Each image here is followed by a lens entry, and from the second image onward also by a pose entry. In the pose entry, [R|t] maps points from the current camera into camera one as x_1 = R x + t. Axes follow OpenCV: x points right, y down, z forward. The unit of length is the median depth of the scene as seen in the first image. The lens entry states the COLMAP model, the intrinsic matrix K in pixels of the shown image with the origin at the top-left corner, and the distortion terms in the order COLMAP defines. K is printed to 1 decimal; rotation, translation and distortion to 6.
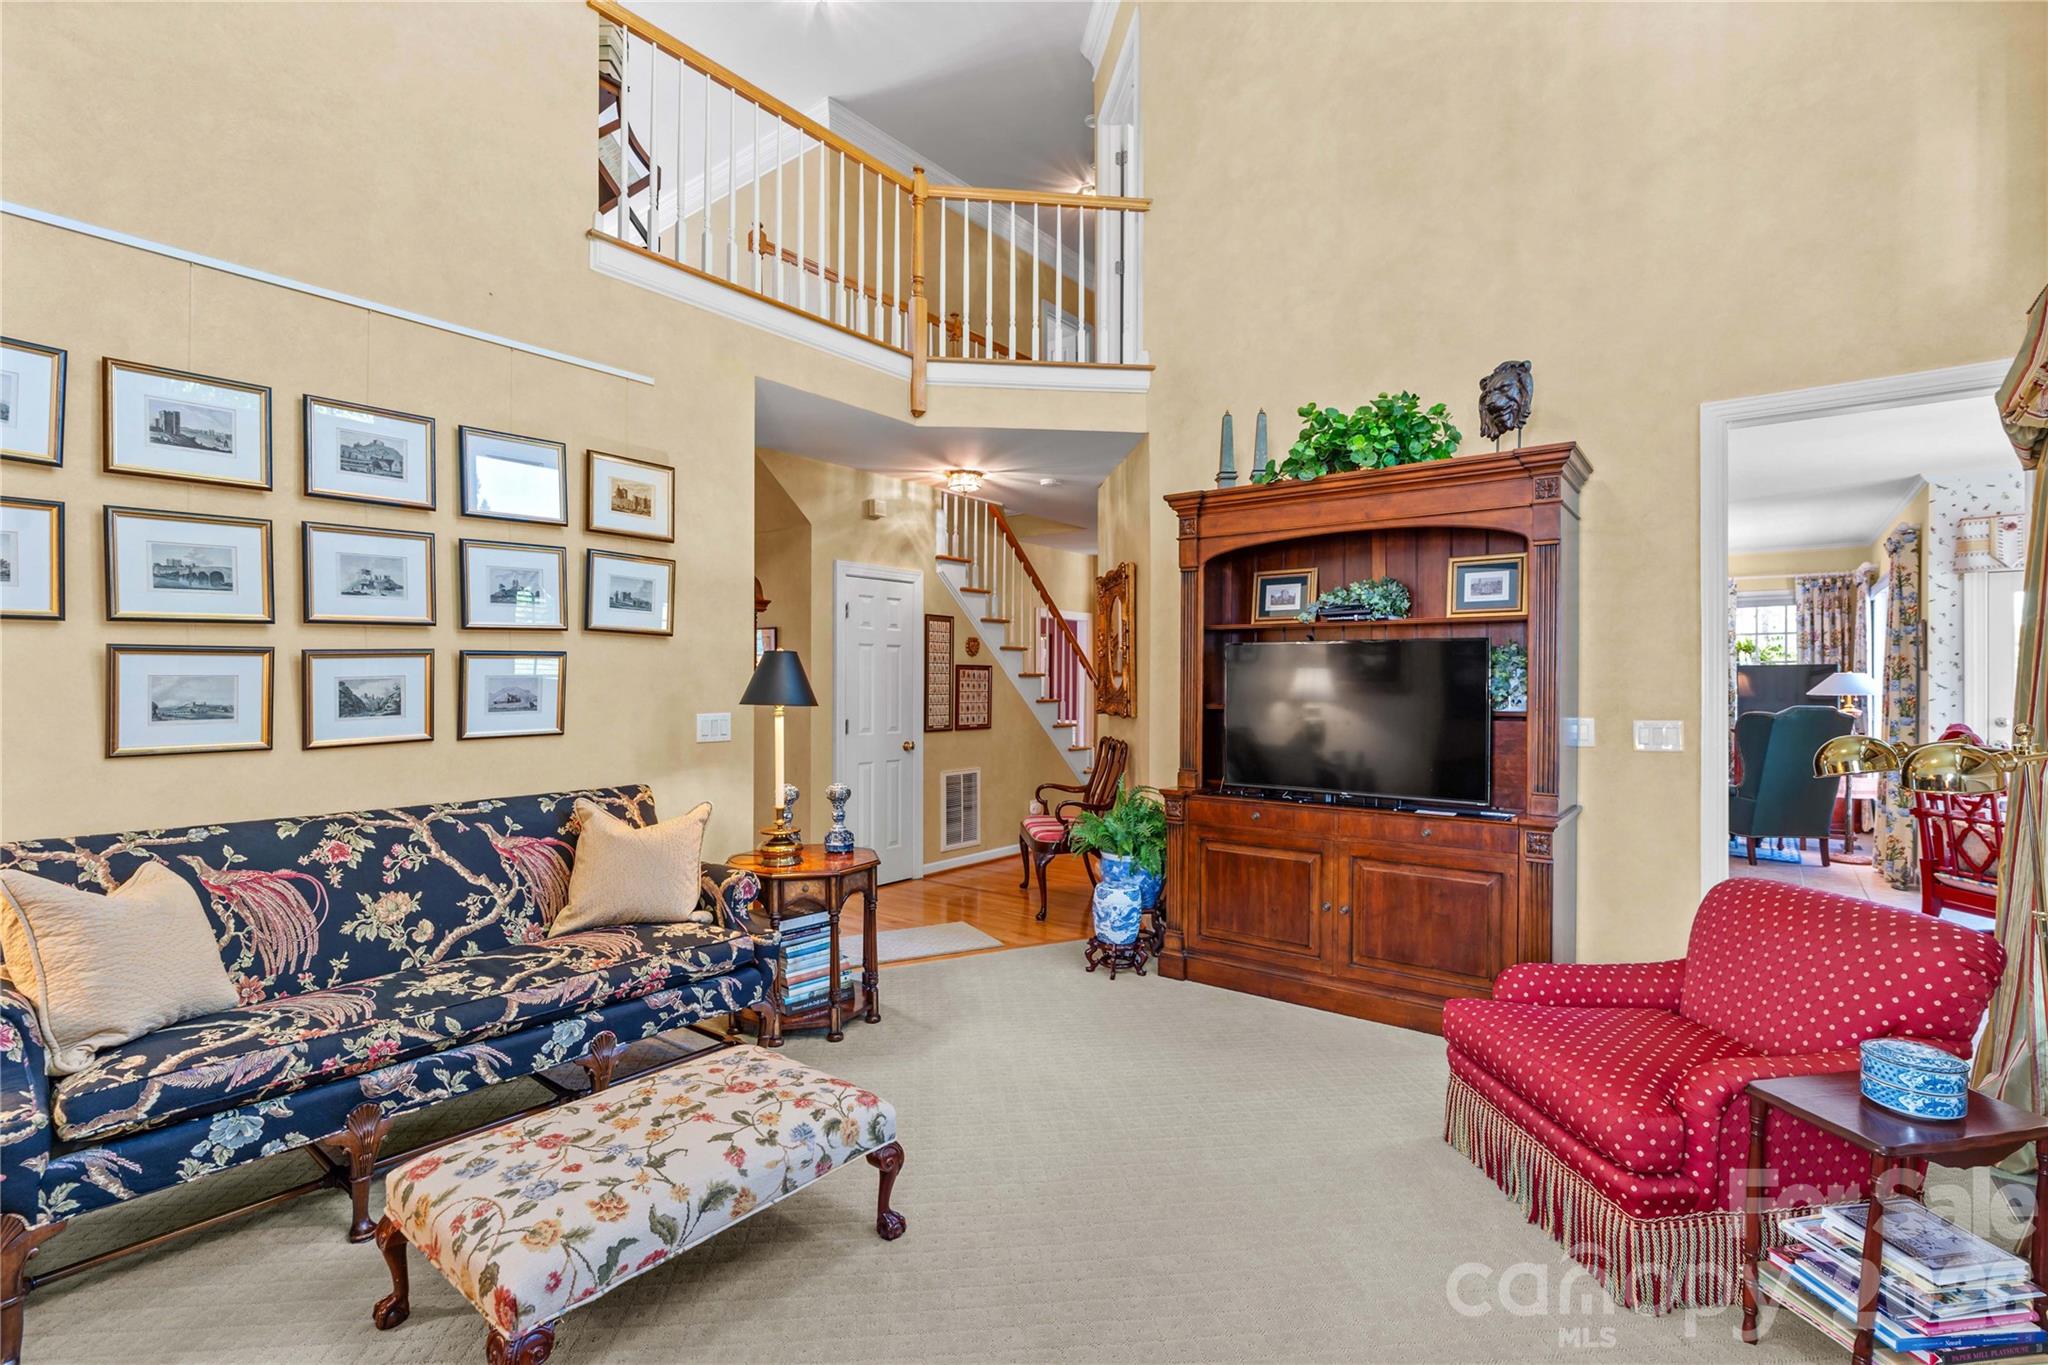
lens RADIAL K [[937.1, 0, 1024.0], [0, 937.1, 682.5], [0, 0, 1]] dist [-0.013672, 0.005299]
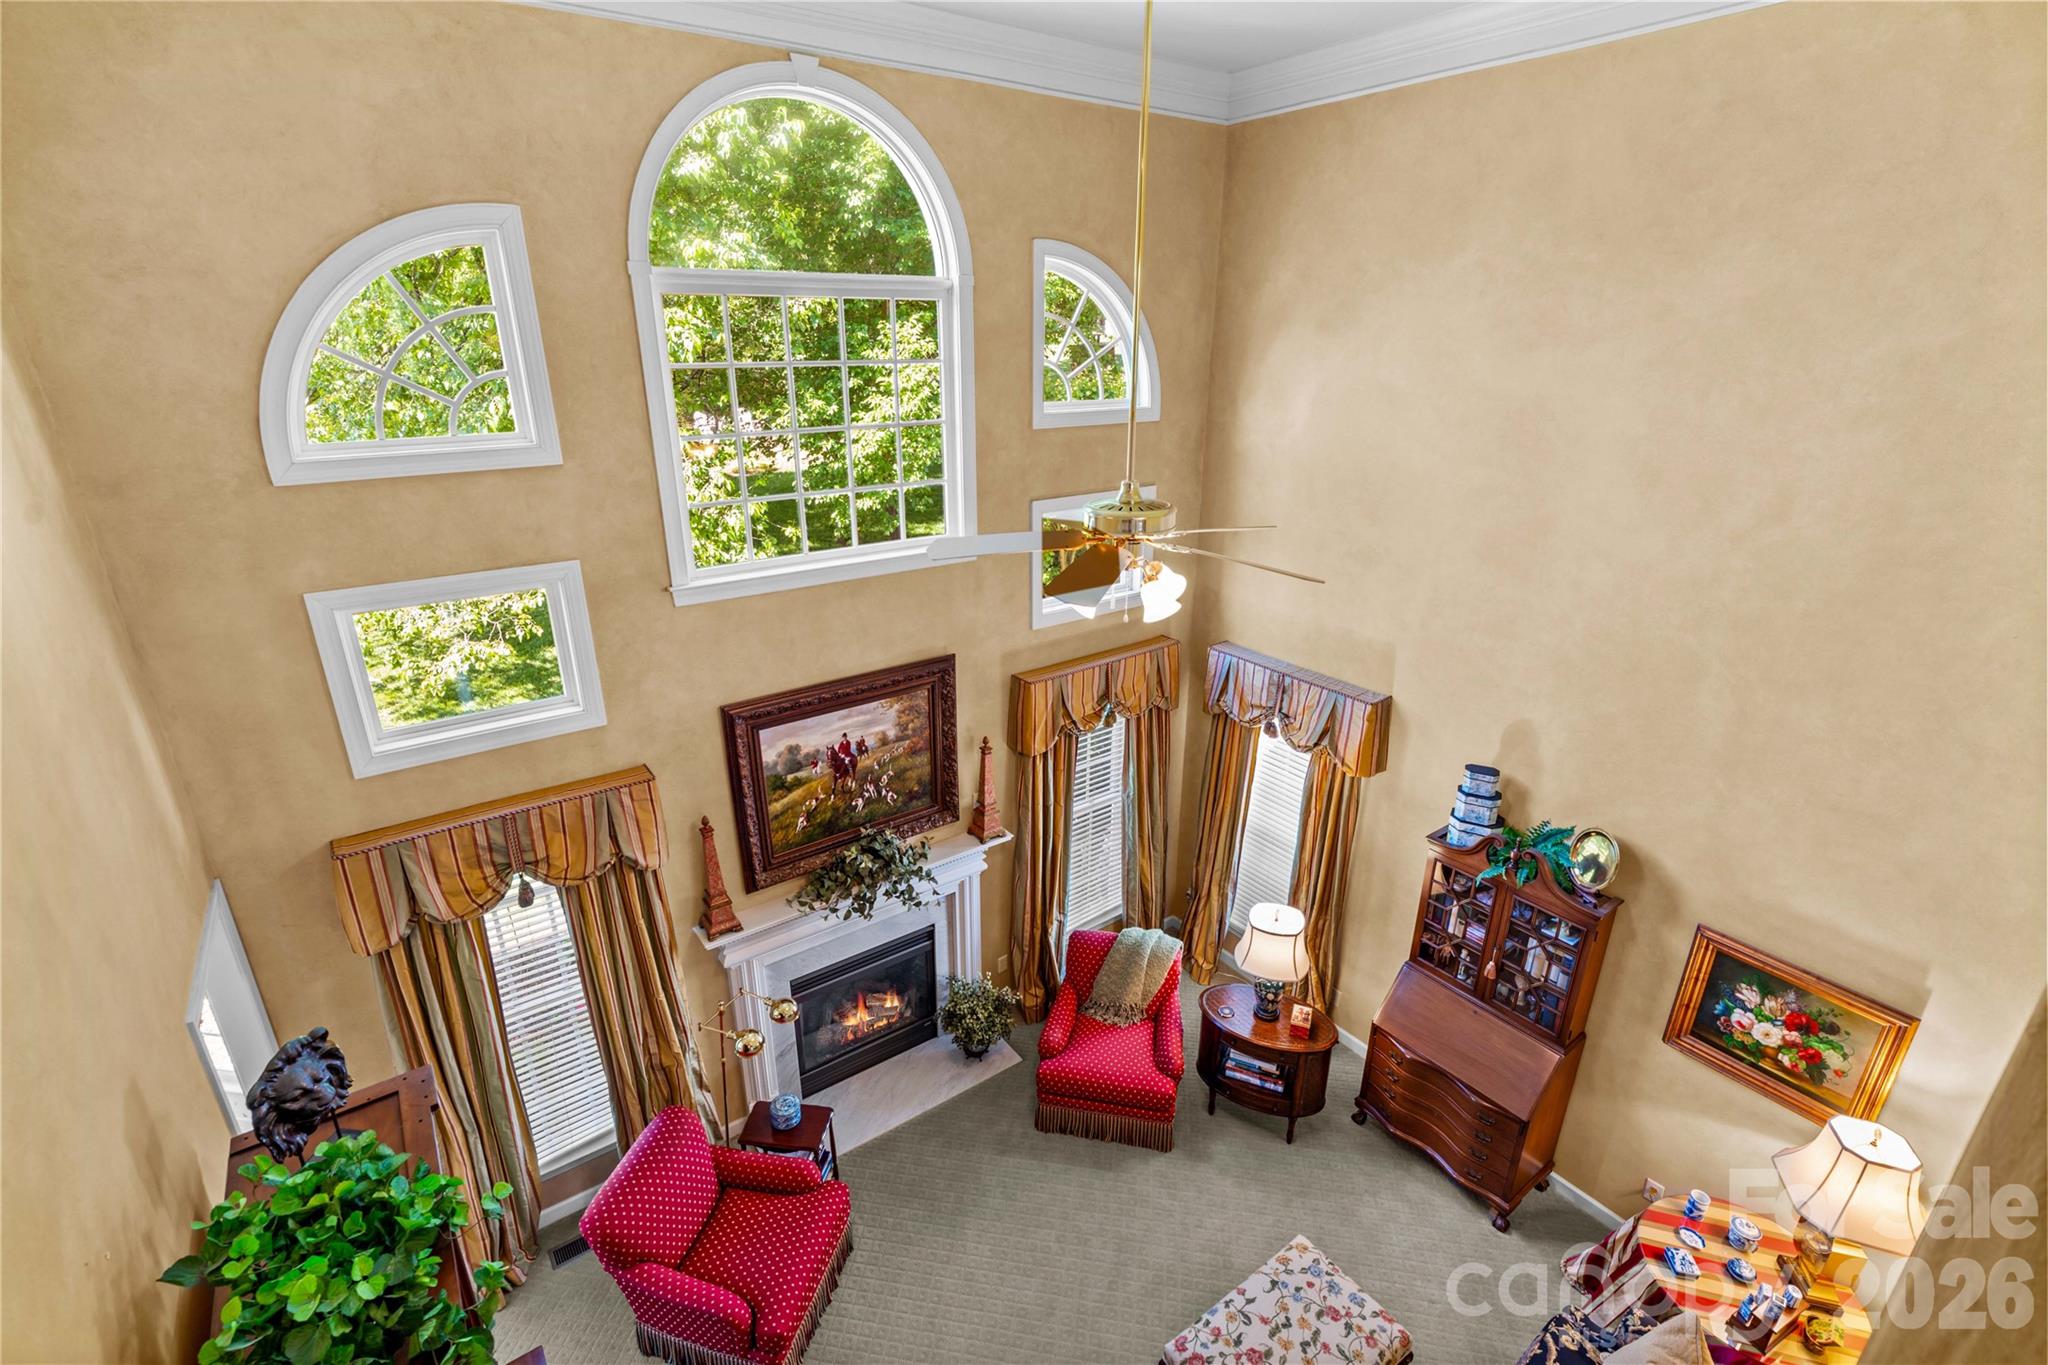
lens RADIAL K [[937.1, 0, 1024.0], [0, 937.1, 682.5], [0, 0, 1]] dist [-0.013672, 0.005299]
pose [[-0.961404, -0.102466, 0.255348, -0.152715], [-0.003552, 0.932611, 0.360867, -1.019091], [-0.275117, 0.346032, -0.896980, 1.678431]]
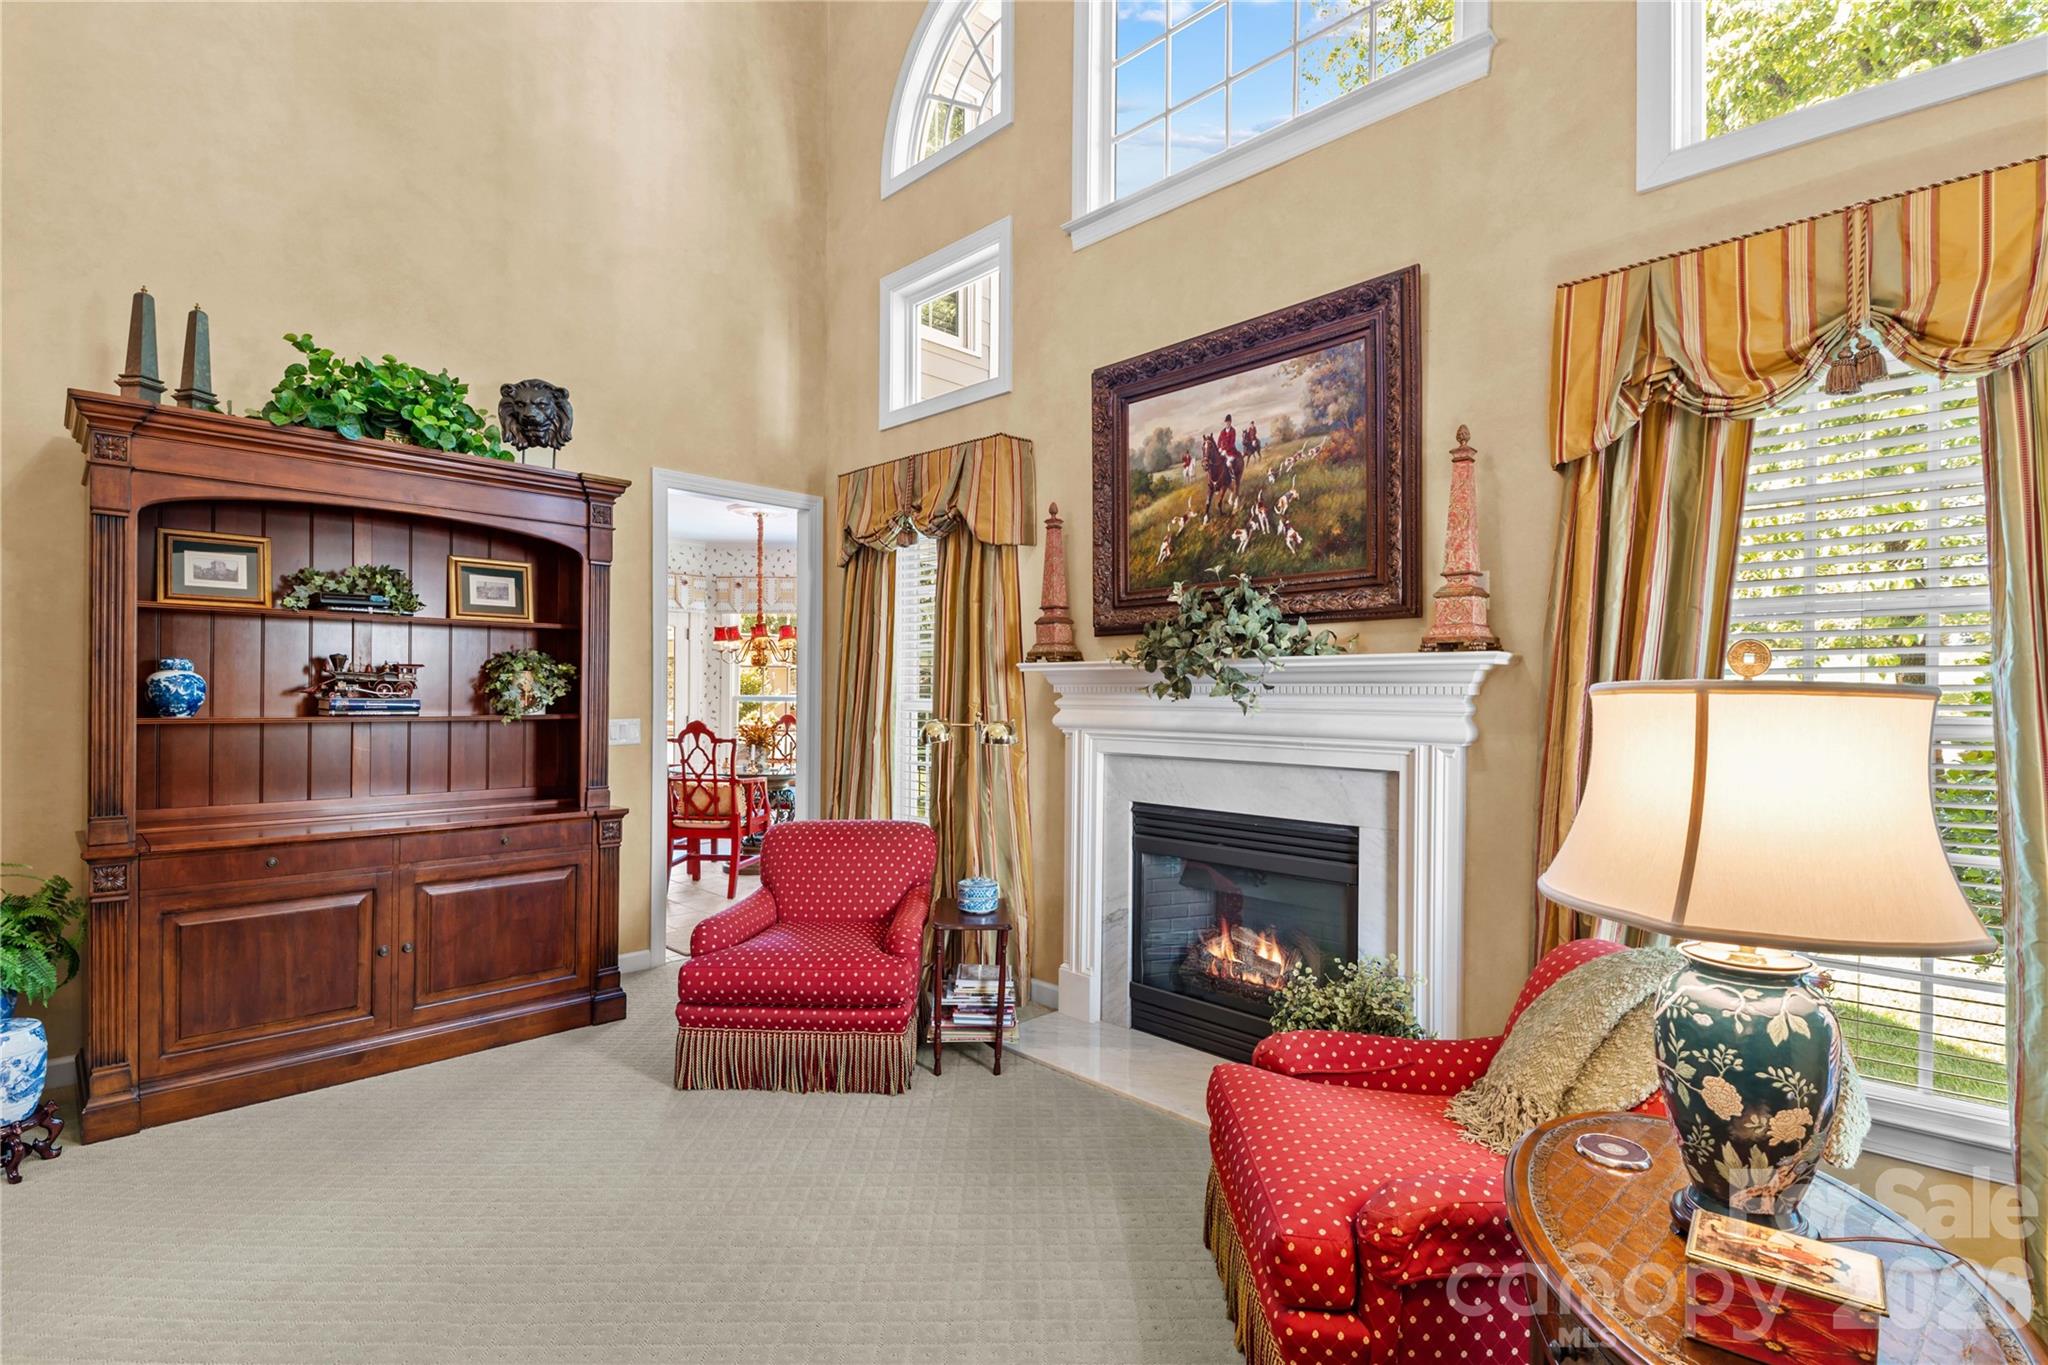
lens RADIAL K [[949.7, 0, 1033.7], [0, 949.7, 709.8], [0, 0, 1]] dist [-0.000439, -0.000225]
pose [[0.109397, -0.020642, 0.993784, -0.587201], [-0.005760, 0.999754, 0.021400, -0.001522], [-0.993981, -0.008066, 0.109252, 0.402828]]
